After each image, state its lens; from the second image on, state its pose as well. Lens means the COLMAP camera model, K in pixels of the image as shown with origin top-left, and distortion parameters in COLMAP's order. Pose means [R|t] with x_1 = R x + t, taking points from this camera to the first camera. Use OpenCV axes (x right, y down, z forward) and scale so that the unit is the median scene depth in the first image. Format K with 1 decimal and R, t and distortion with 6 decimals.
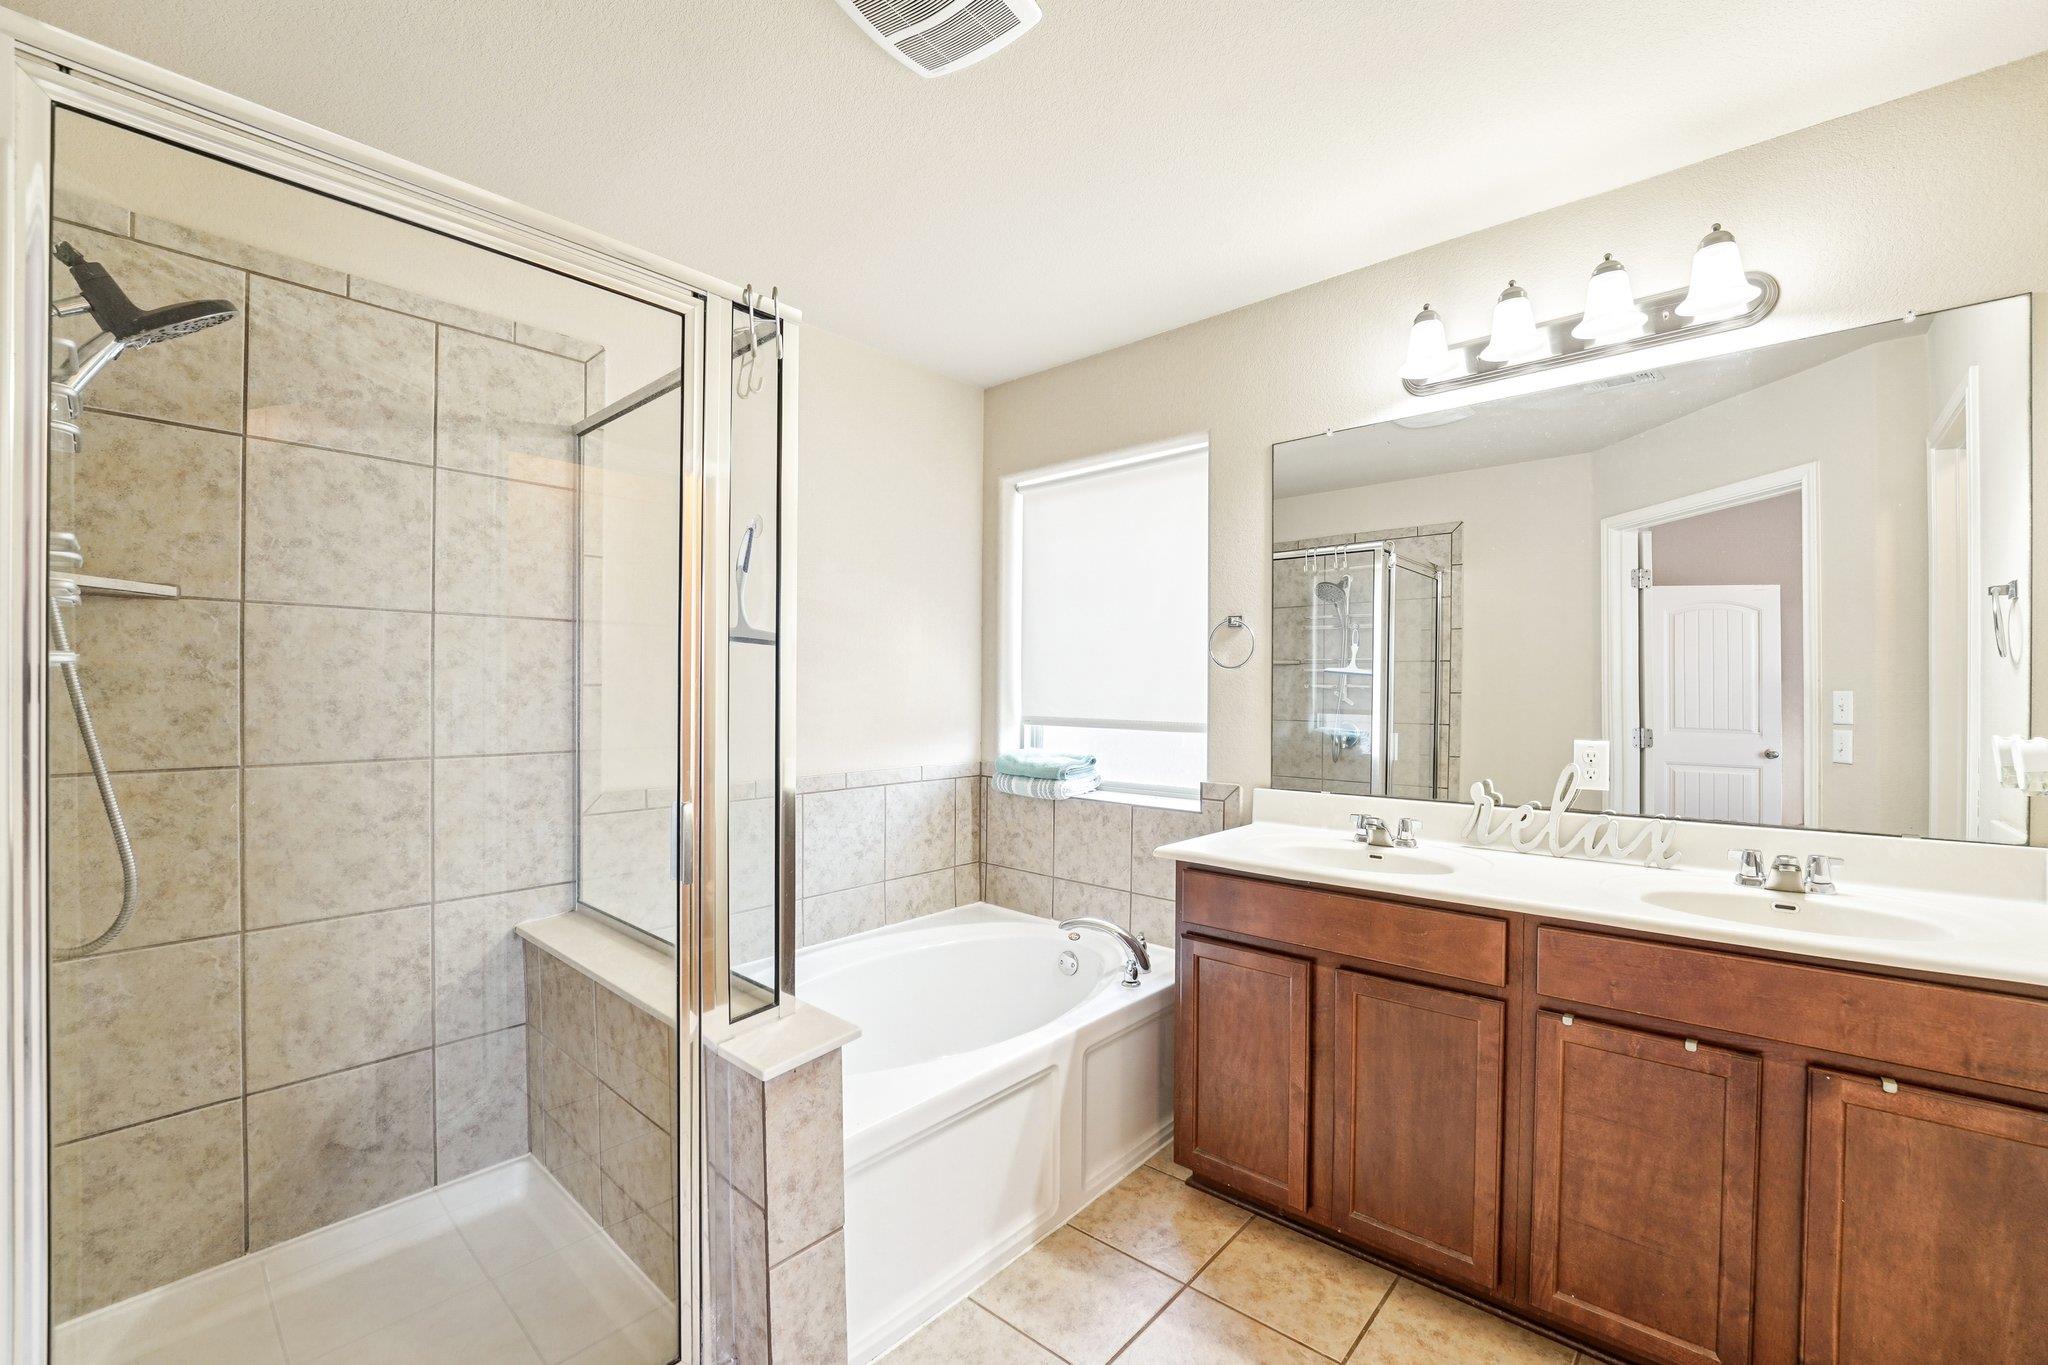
lens RADIAL K [[845.7, 0, 1010.8], [0, 845.7, 685.9], [0, 0, 1]] dist [-0.002219, -0.000155]
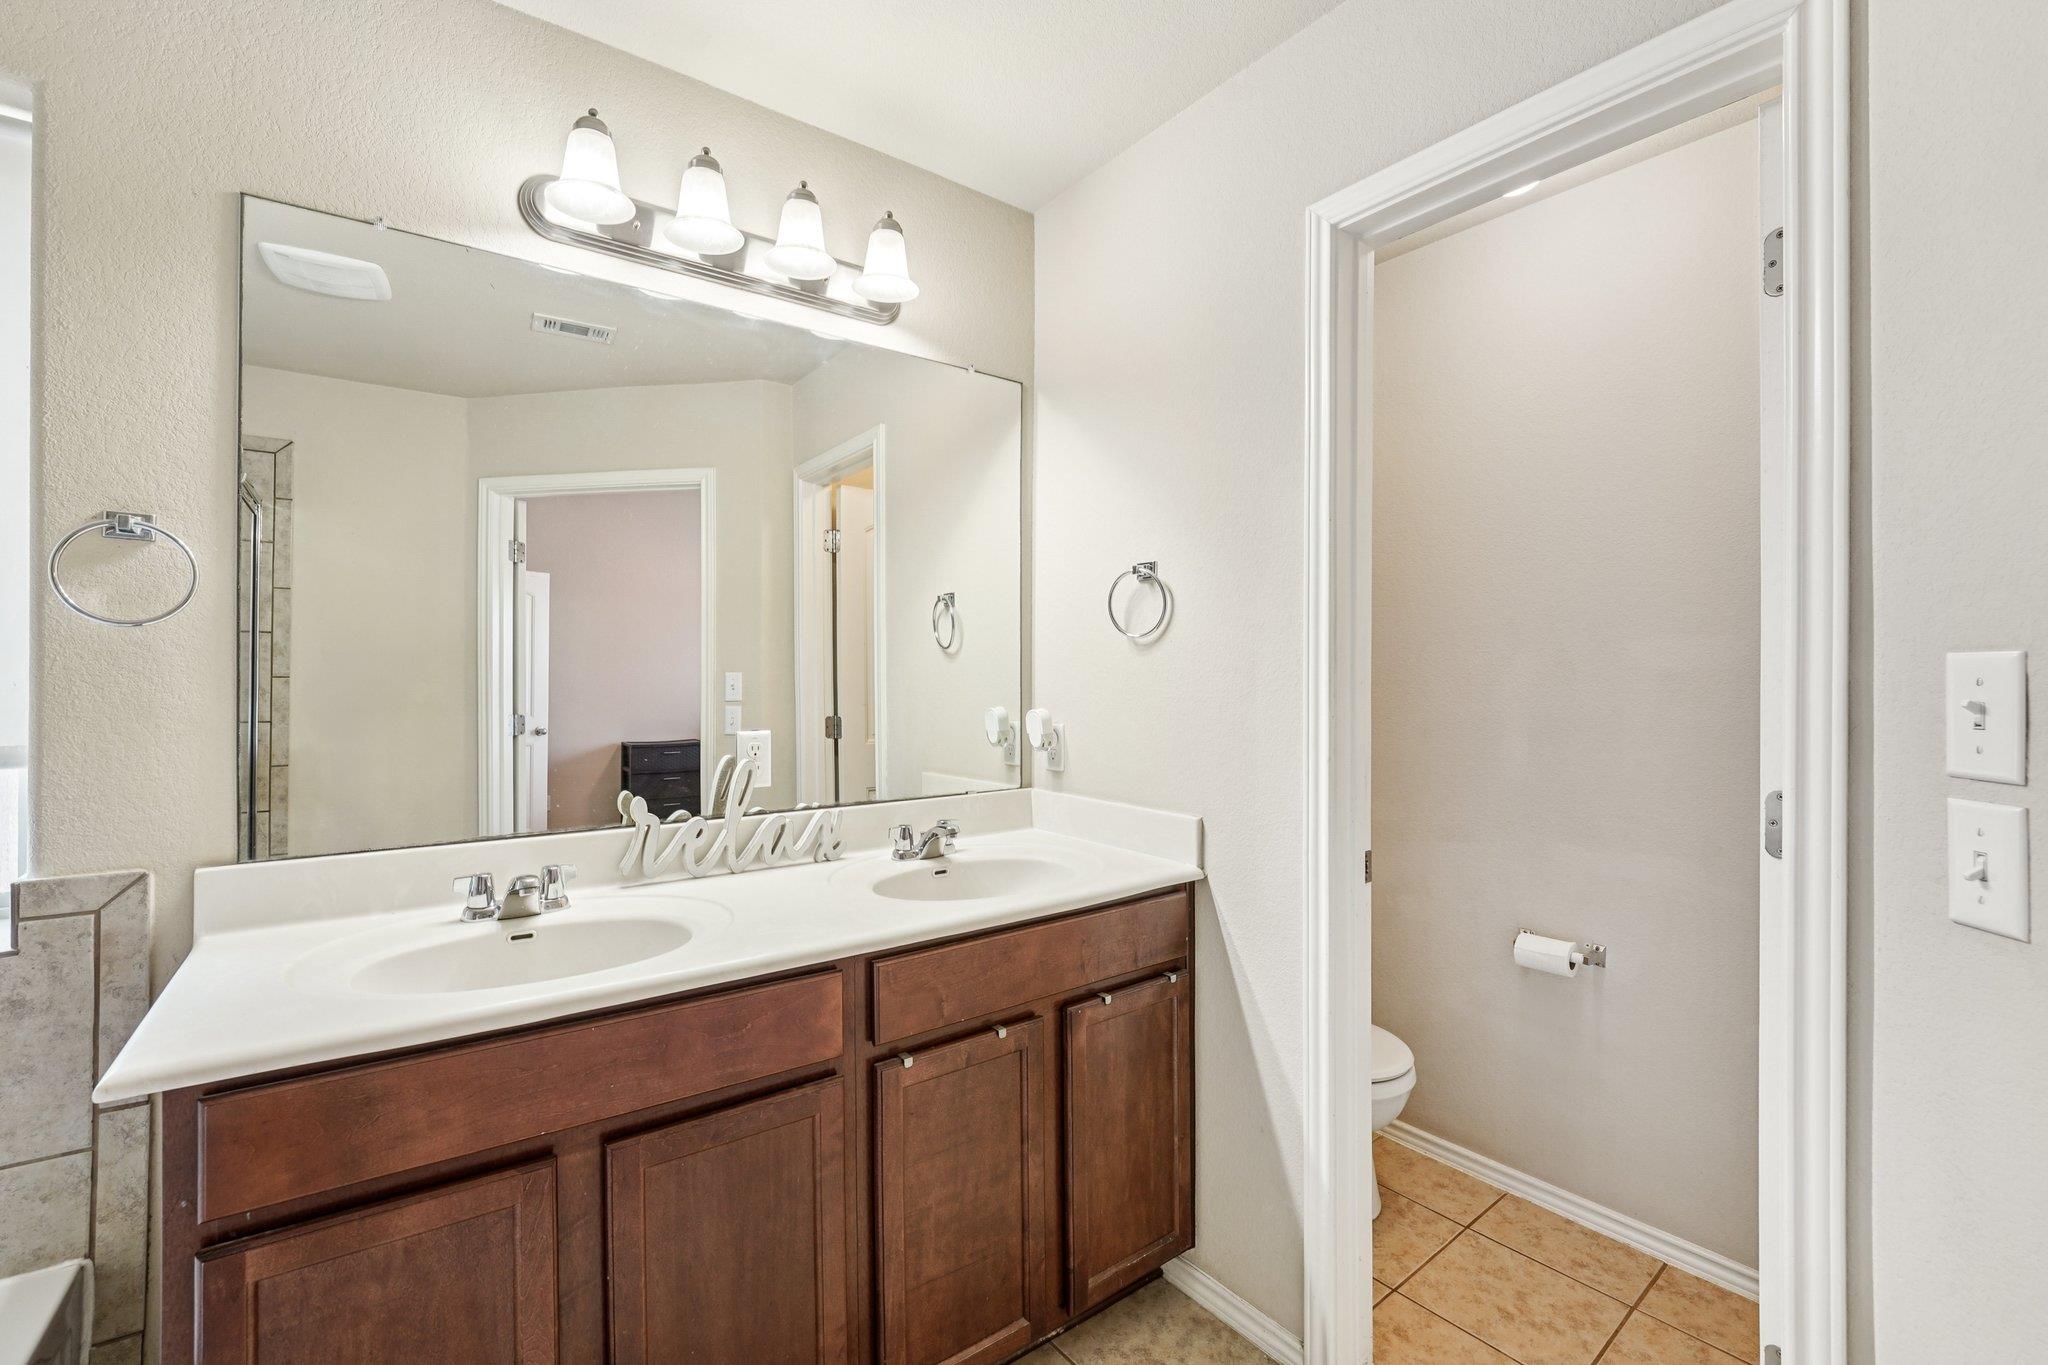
lens RADIAL K [[876.2, 0, 1020.1], [0, 876.2, 674.6], [0, 0, 1]] dist [-0.041791, 0.009189]
pose [[0.199554, -0.000015, 0.979887, -0.133018], [-0.004686, 0.999989, 0.000970, 0.006184], [-0.979876, -0.004785, 0.199551, 0.565542]]
